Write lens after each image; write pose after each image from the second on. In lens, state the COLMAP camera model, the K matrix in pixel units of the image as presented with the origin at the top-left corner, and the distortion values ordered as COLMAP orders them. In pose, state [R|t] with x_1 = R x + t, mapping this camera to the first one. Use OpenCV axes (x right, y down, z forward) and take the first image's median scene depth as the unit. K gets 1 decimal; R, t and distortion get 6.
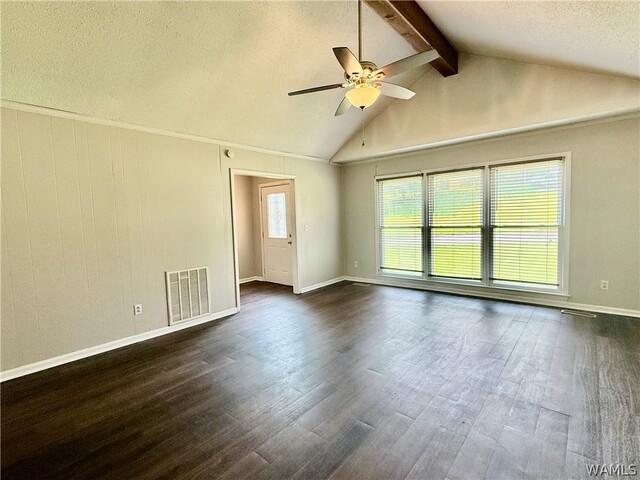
lens RADIAL K [[314.1, 0, 320.0], [0, 314.1, 236.4], [0, 0, 1]] dist [0.013996, 0.000121]
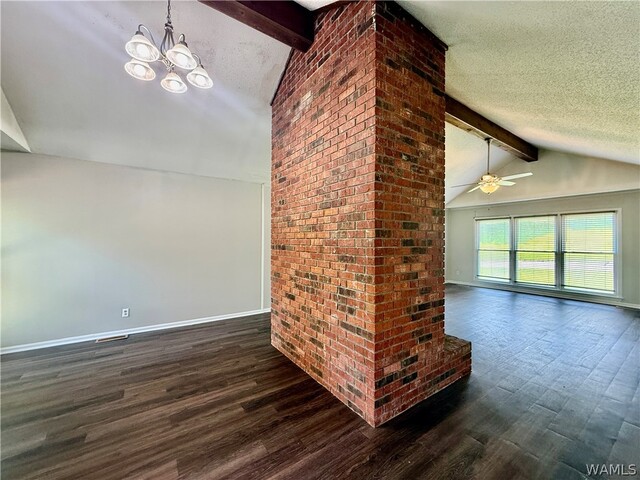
lens RADIAL K [[254.7, 0, 320.0], [0, 254.7, 240.0], [0, 0, 1]] dist [-0.000322, 0.000276]
pose [[0.964010, 0.029185, -0.264257, -0.295429], [-0.044007, 0.997762, -0.050343, 0.026847], [0.262197, 0.060160, 0.963137, -0.556103]]
